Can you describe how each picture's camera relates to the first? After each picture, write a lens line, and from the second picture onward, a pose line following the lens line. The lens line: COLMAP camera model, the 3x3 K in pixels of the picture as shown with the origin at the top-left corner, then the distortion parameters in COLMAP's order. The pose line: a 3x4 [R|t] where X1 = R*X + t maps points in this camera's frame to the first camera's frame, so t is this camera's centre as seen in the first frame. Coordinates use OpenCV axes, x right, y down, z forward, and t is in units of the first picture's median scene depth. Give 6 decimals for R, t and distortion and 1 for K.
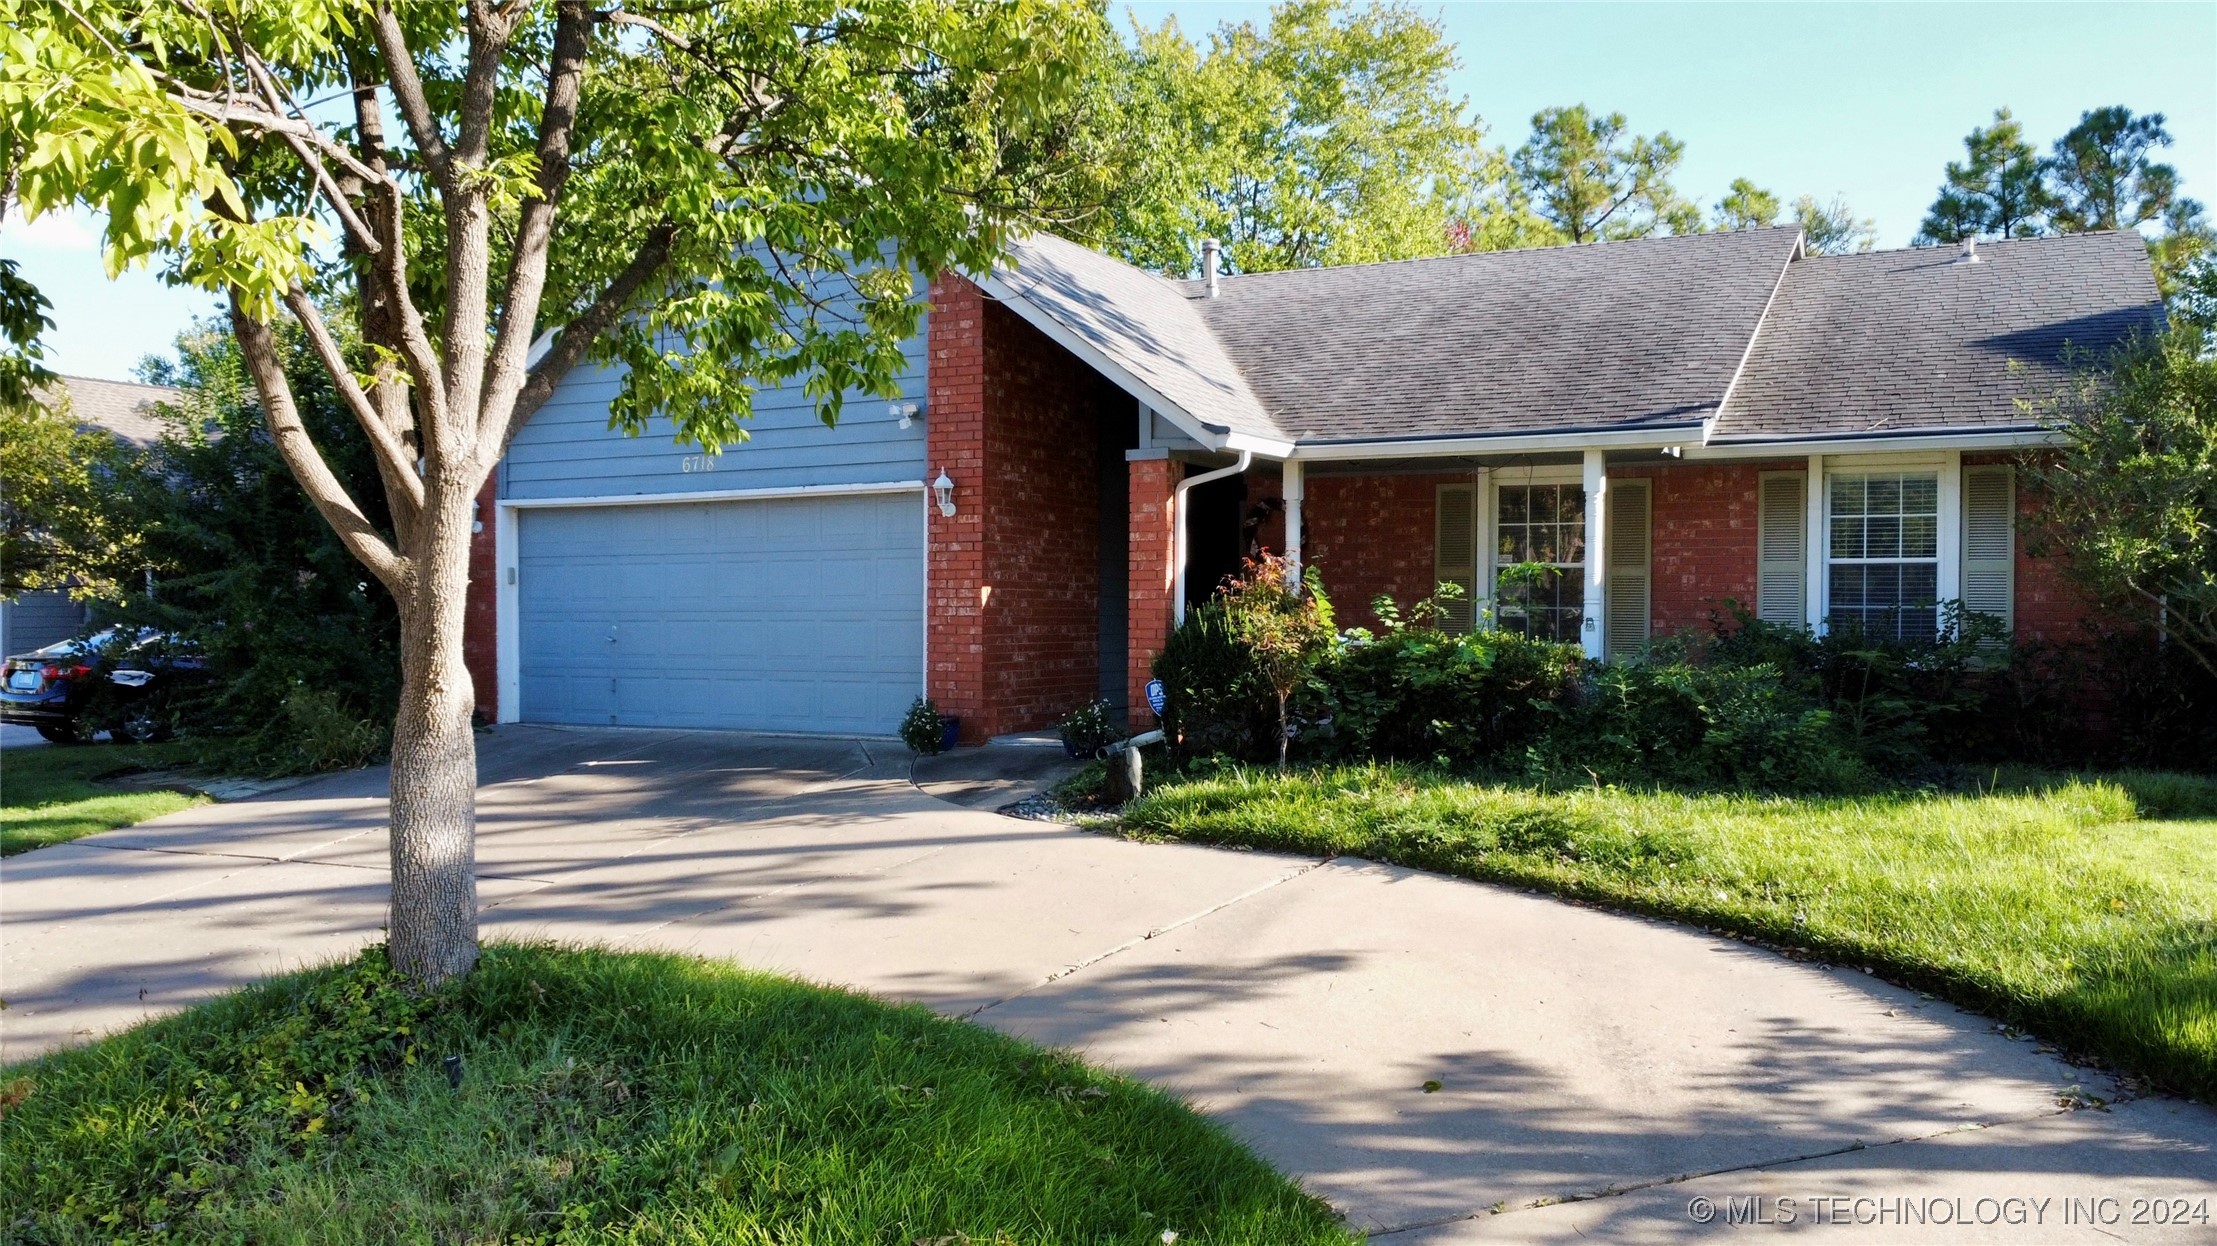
lens RADIAL K [[1738.4, 0, 1141.2], [0, 1738.4, 621.6], [0, 0, 1]] dist [-0.005184, -0.009344]
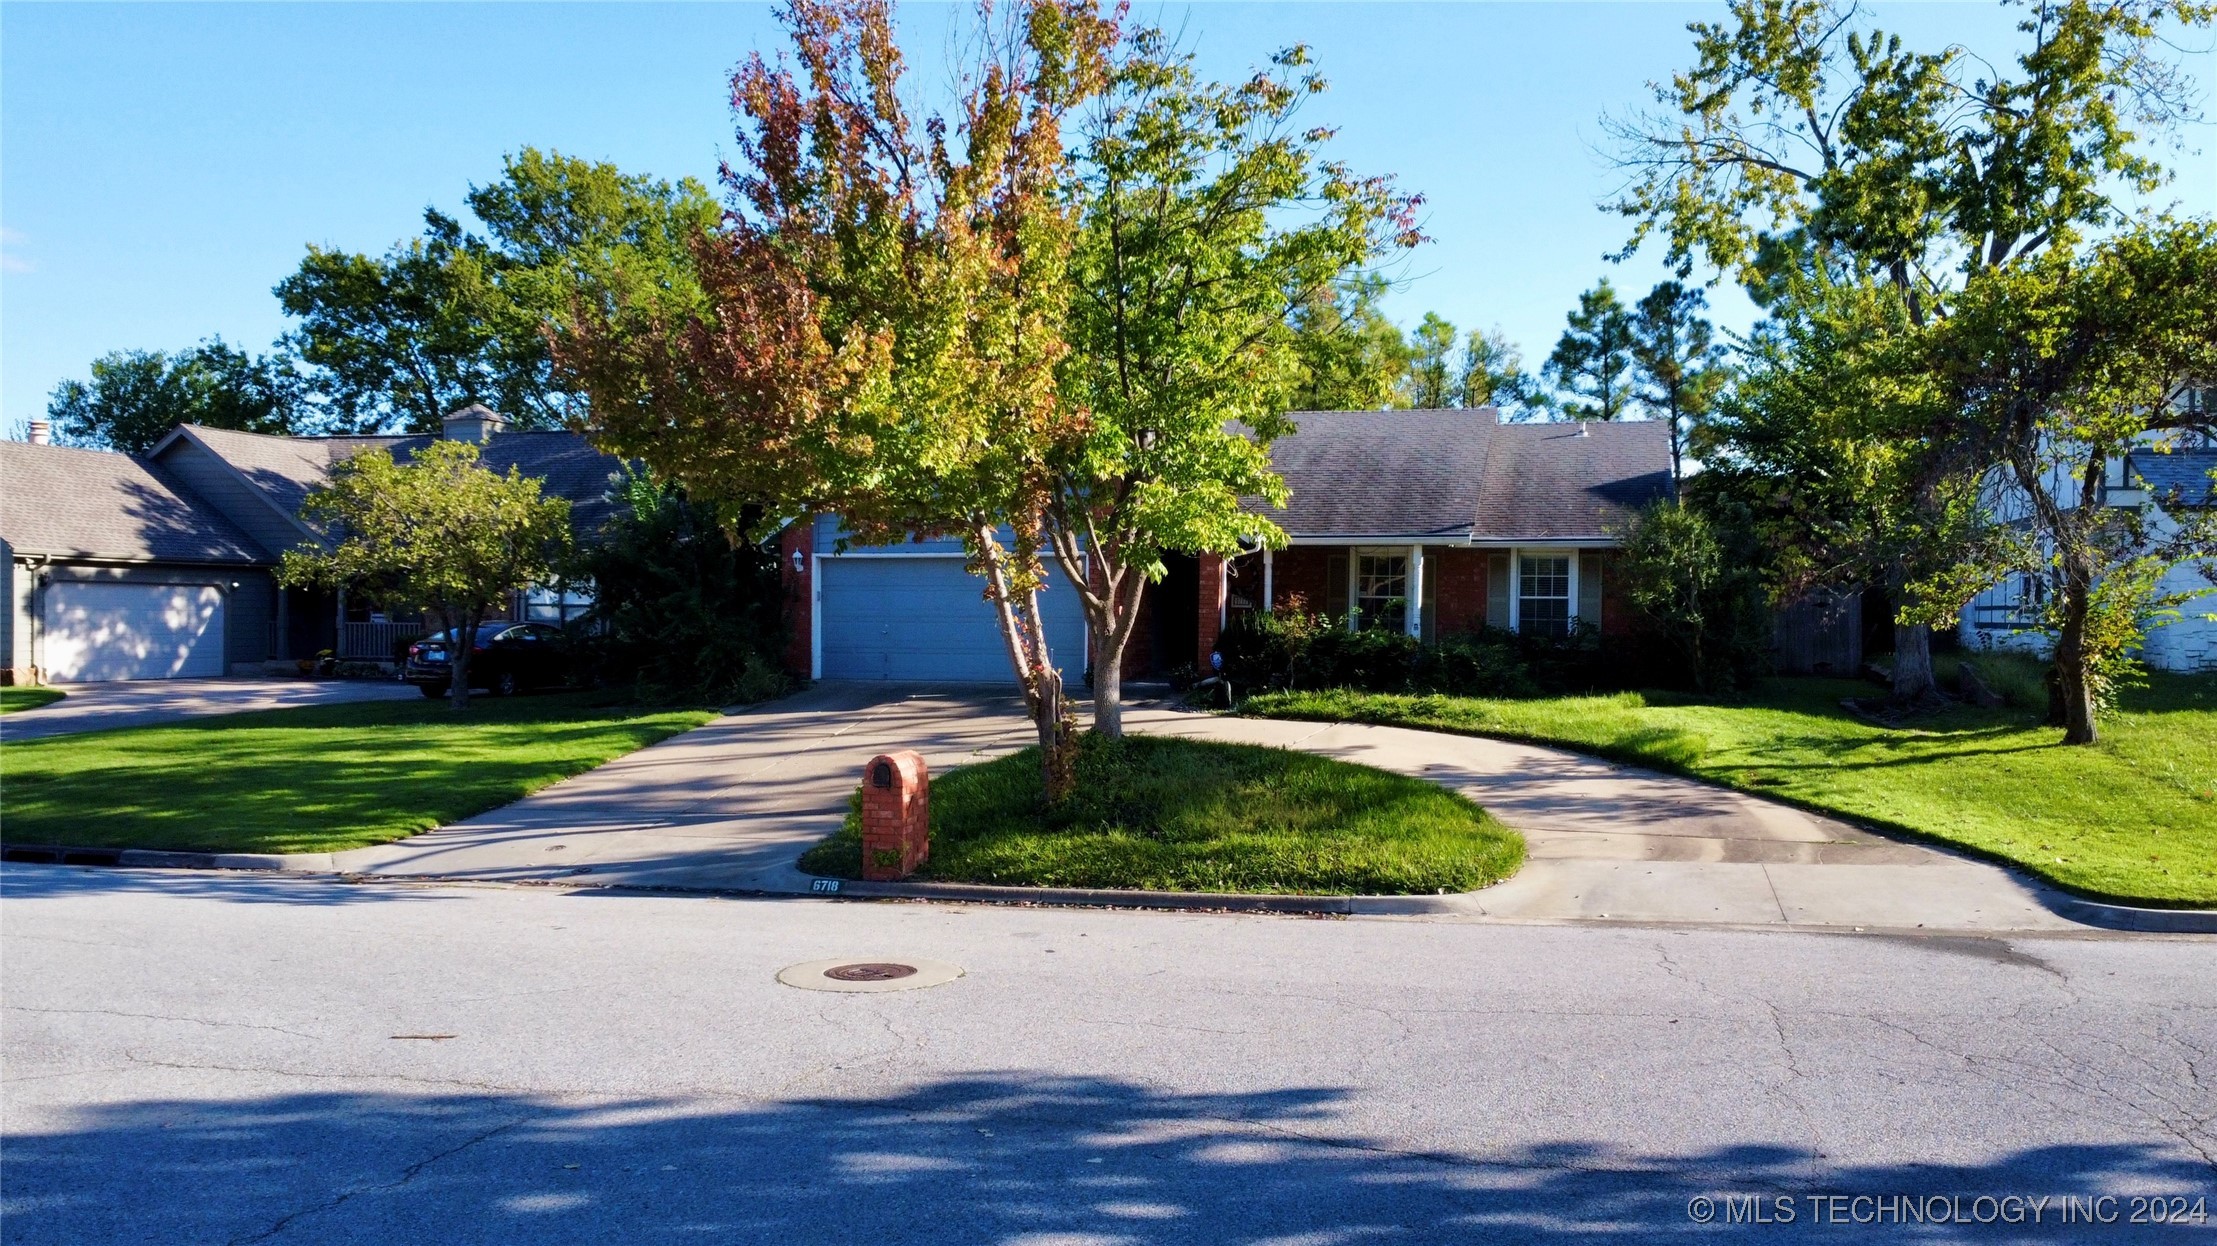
lens RADIAL K [[1792.2, 0, 1147.0], [0, 1792.2, 622.5], [0, 0, 1]] dist [-0.017777, -0.005090]
pose [[0.978192, 0.007098, 0.207580, -0.487055], [-0.006628, 0.999974, -0.002959, 0.004758], [-0.207596, 0.001519, 0.978213, -1.008450]]
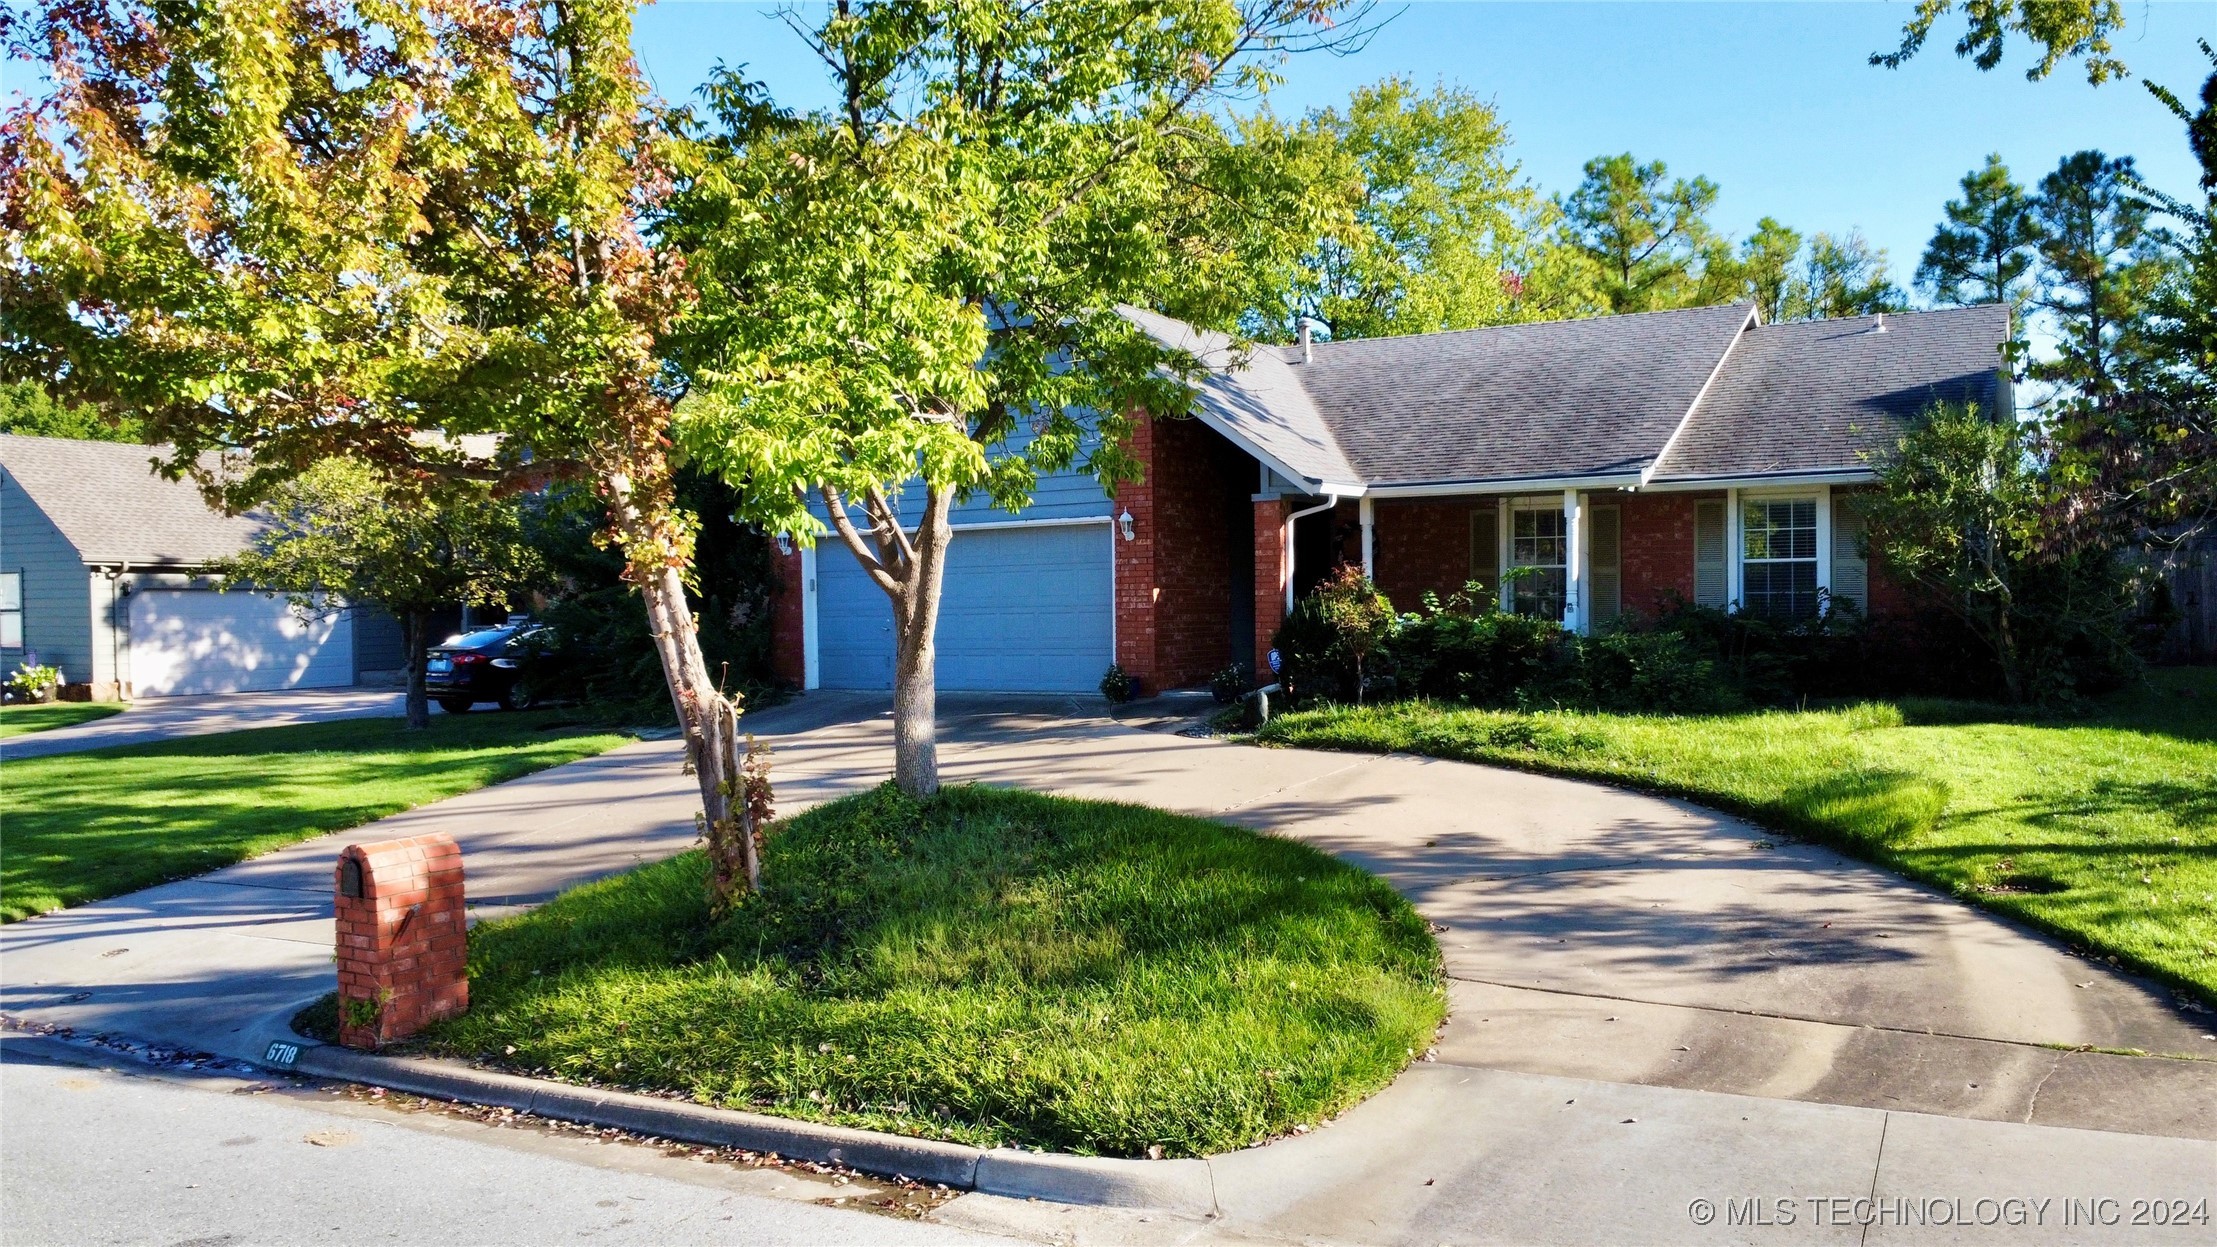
lens RADIAL K [[1738.4, 0, 1141.2], [0, 1738.4, 622.1], [0, 0, 1]] dist [-0.005184, -0.009344]
pose [[0.998430, -0.014730, -0.054051, -0.023186], [0.014980, 0.999879, 0.004222, 0.001990], [0.053982, -0.005025, 0.998529, -0.458830]]
